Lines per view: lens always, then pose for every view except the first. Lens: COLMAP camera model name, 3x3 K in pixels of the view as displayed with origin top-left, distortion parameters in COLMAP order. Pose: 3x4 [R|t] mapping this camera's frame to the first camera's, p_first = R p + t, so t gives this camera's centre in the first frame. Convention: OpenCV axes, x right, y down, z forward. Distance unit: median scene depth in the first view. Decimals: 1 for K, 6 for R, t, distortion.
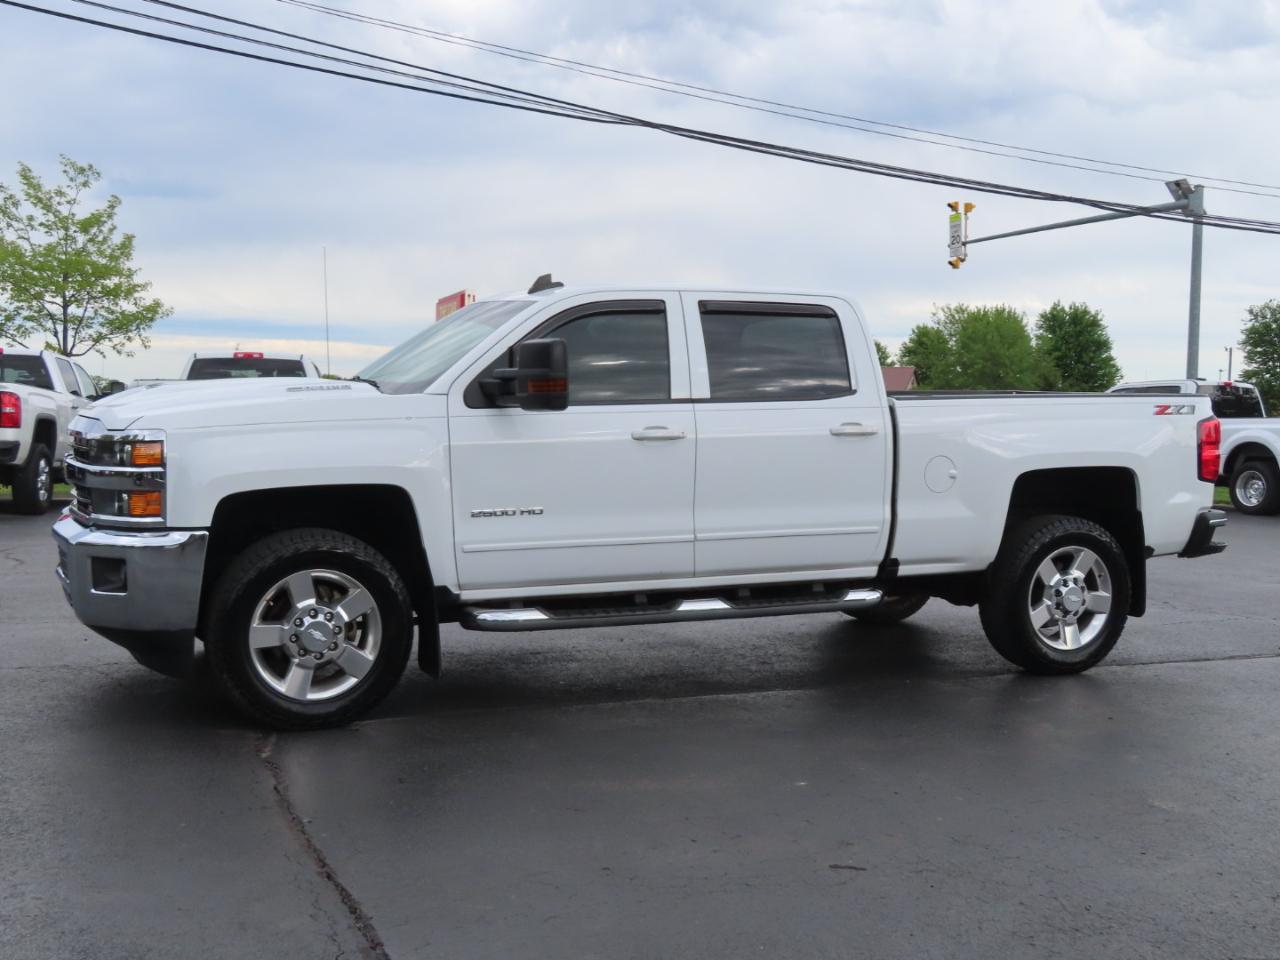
lens RADIAL K [[1464.8, 0, 640.0], [0, 1464.8, 480.0], [0, 0, 1]] dist [-0.024021, -0.000439]
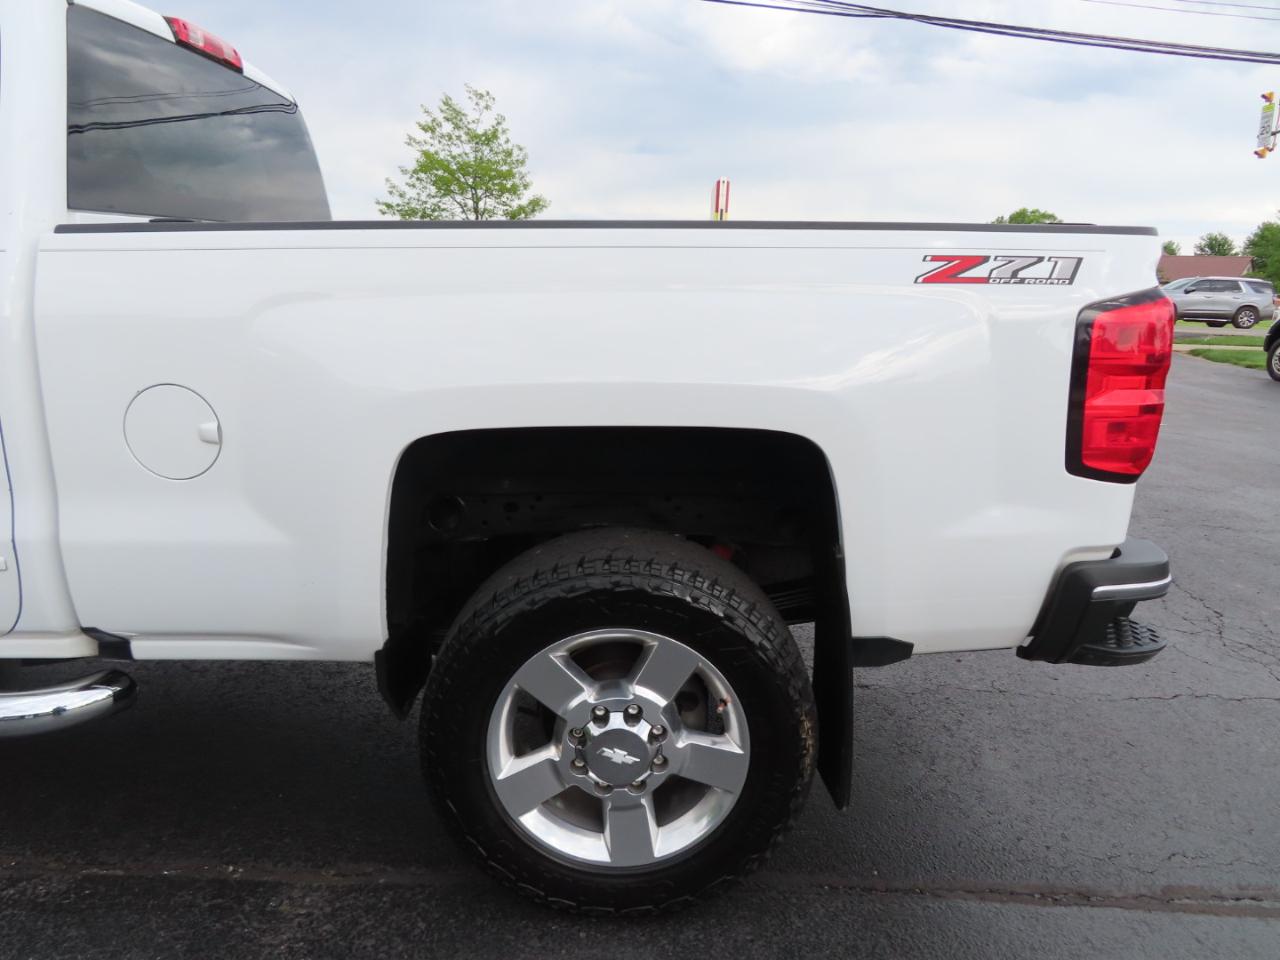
lens RADIAL K [[909.6, 0, 655.3], [0, 909.6, 492.6], [0, 0, 1]] dist [-0.007052, -0.001423]
pose [[0.917242, 0.102789, -0.384839, 0.428966], [-0.033984, 0.982803, 0.181503, -0.036675], [0.396877, -0.153403, 0.904962, 0.867098]]
